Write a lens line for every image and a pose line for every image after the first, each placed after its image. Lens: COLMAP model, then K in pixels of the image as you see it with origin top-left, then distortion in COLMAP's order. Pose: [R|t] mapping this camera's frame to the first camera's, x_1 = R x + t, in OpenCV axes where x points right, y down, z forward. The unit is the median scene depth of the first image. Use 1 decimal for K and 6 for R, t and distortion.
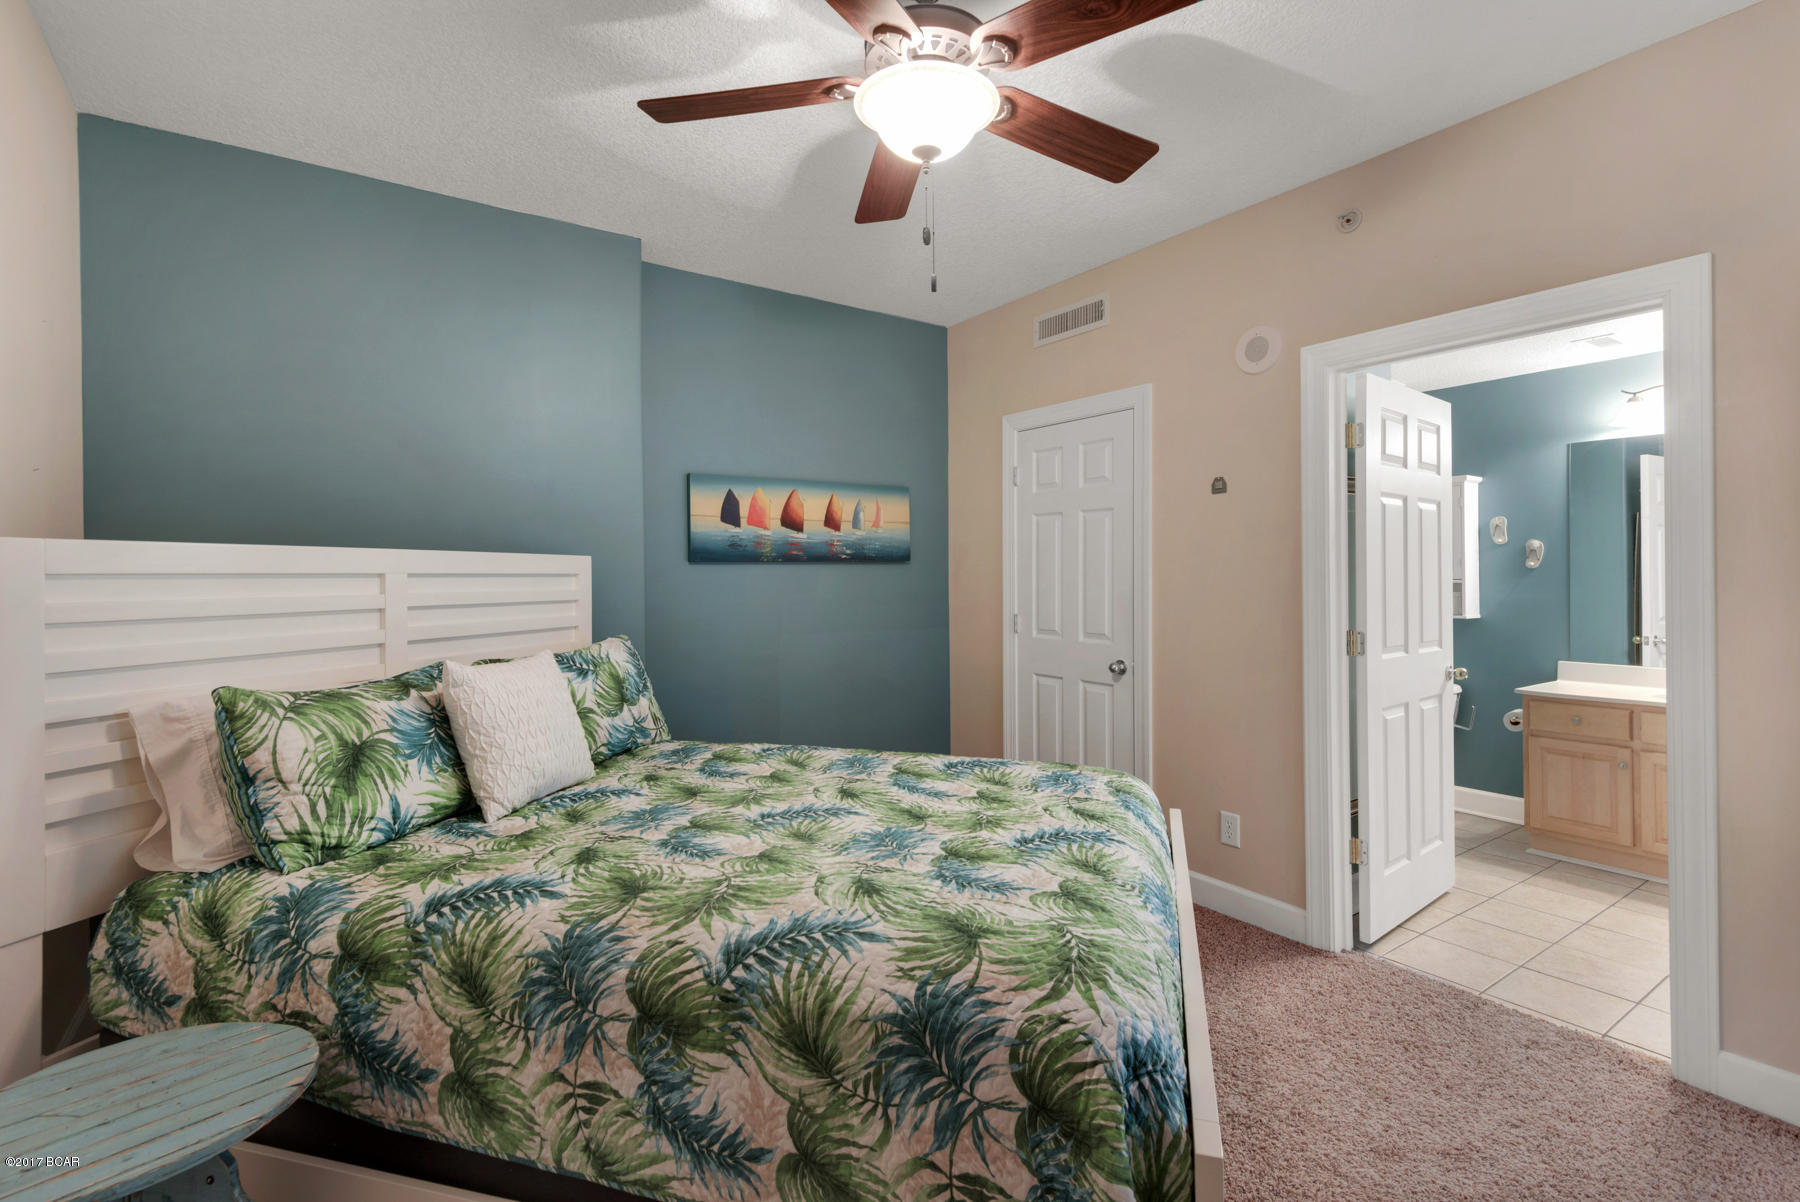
lens RADIAL K [[831.1, 0, 904.9], [0, 831.1, 569.4], [0, 0, 1]] dist [0.025676, -0.000308]
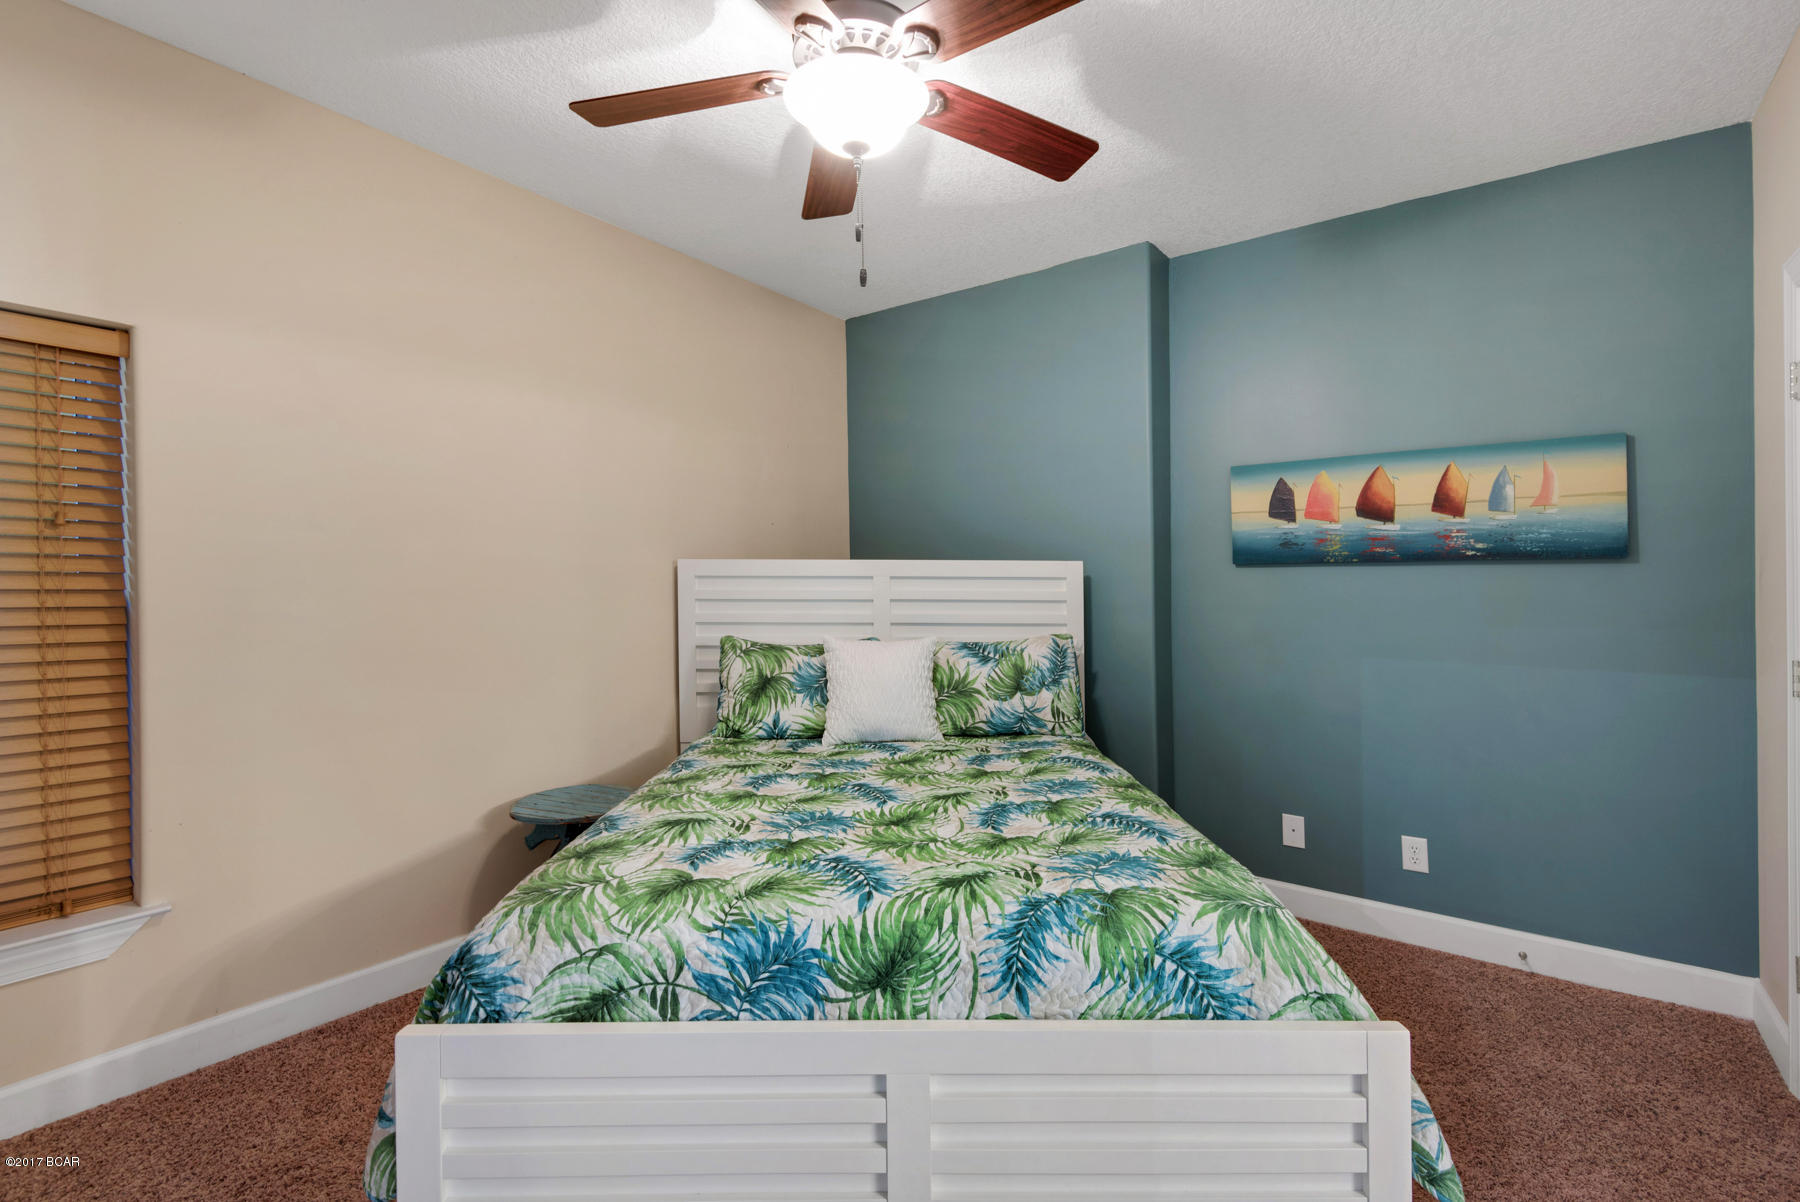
lens RADIAL K [[831.1, 0, 904.9], [0, 831.1, 569.4], [0, 0, 1]] dist [0.025676, -0.000308]
pose [[0.288915, -0.013450, -0.957260, 0.685011], [0.002854, 0.999909, -0.013188, 0.009753], [0.957350, 0.001078, 0.288927, 0.521029]]
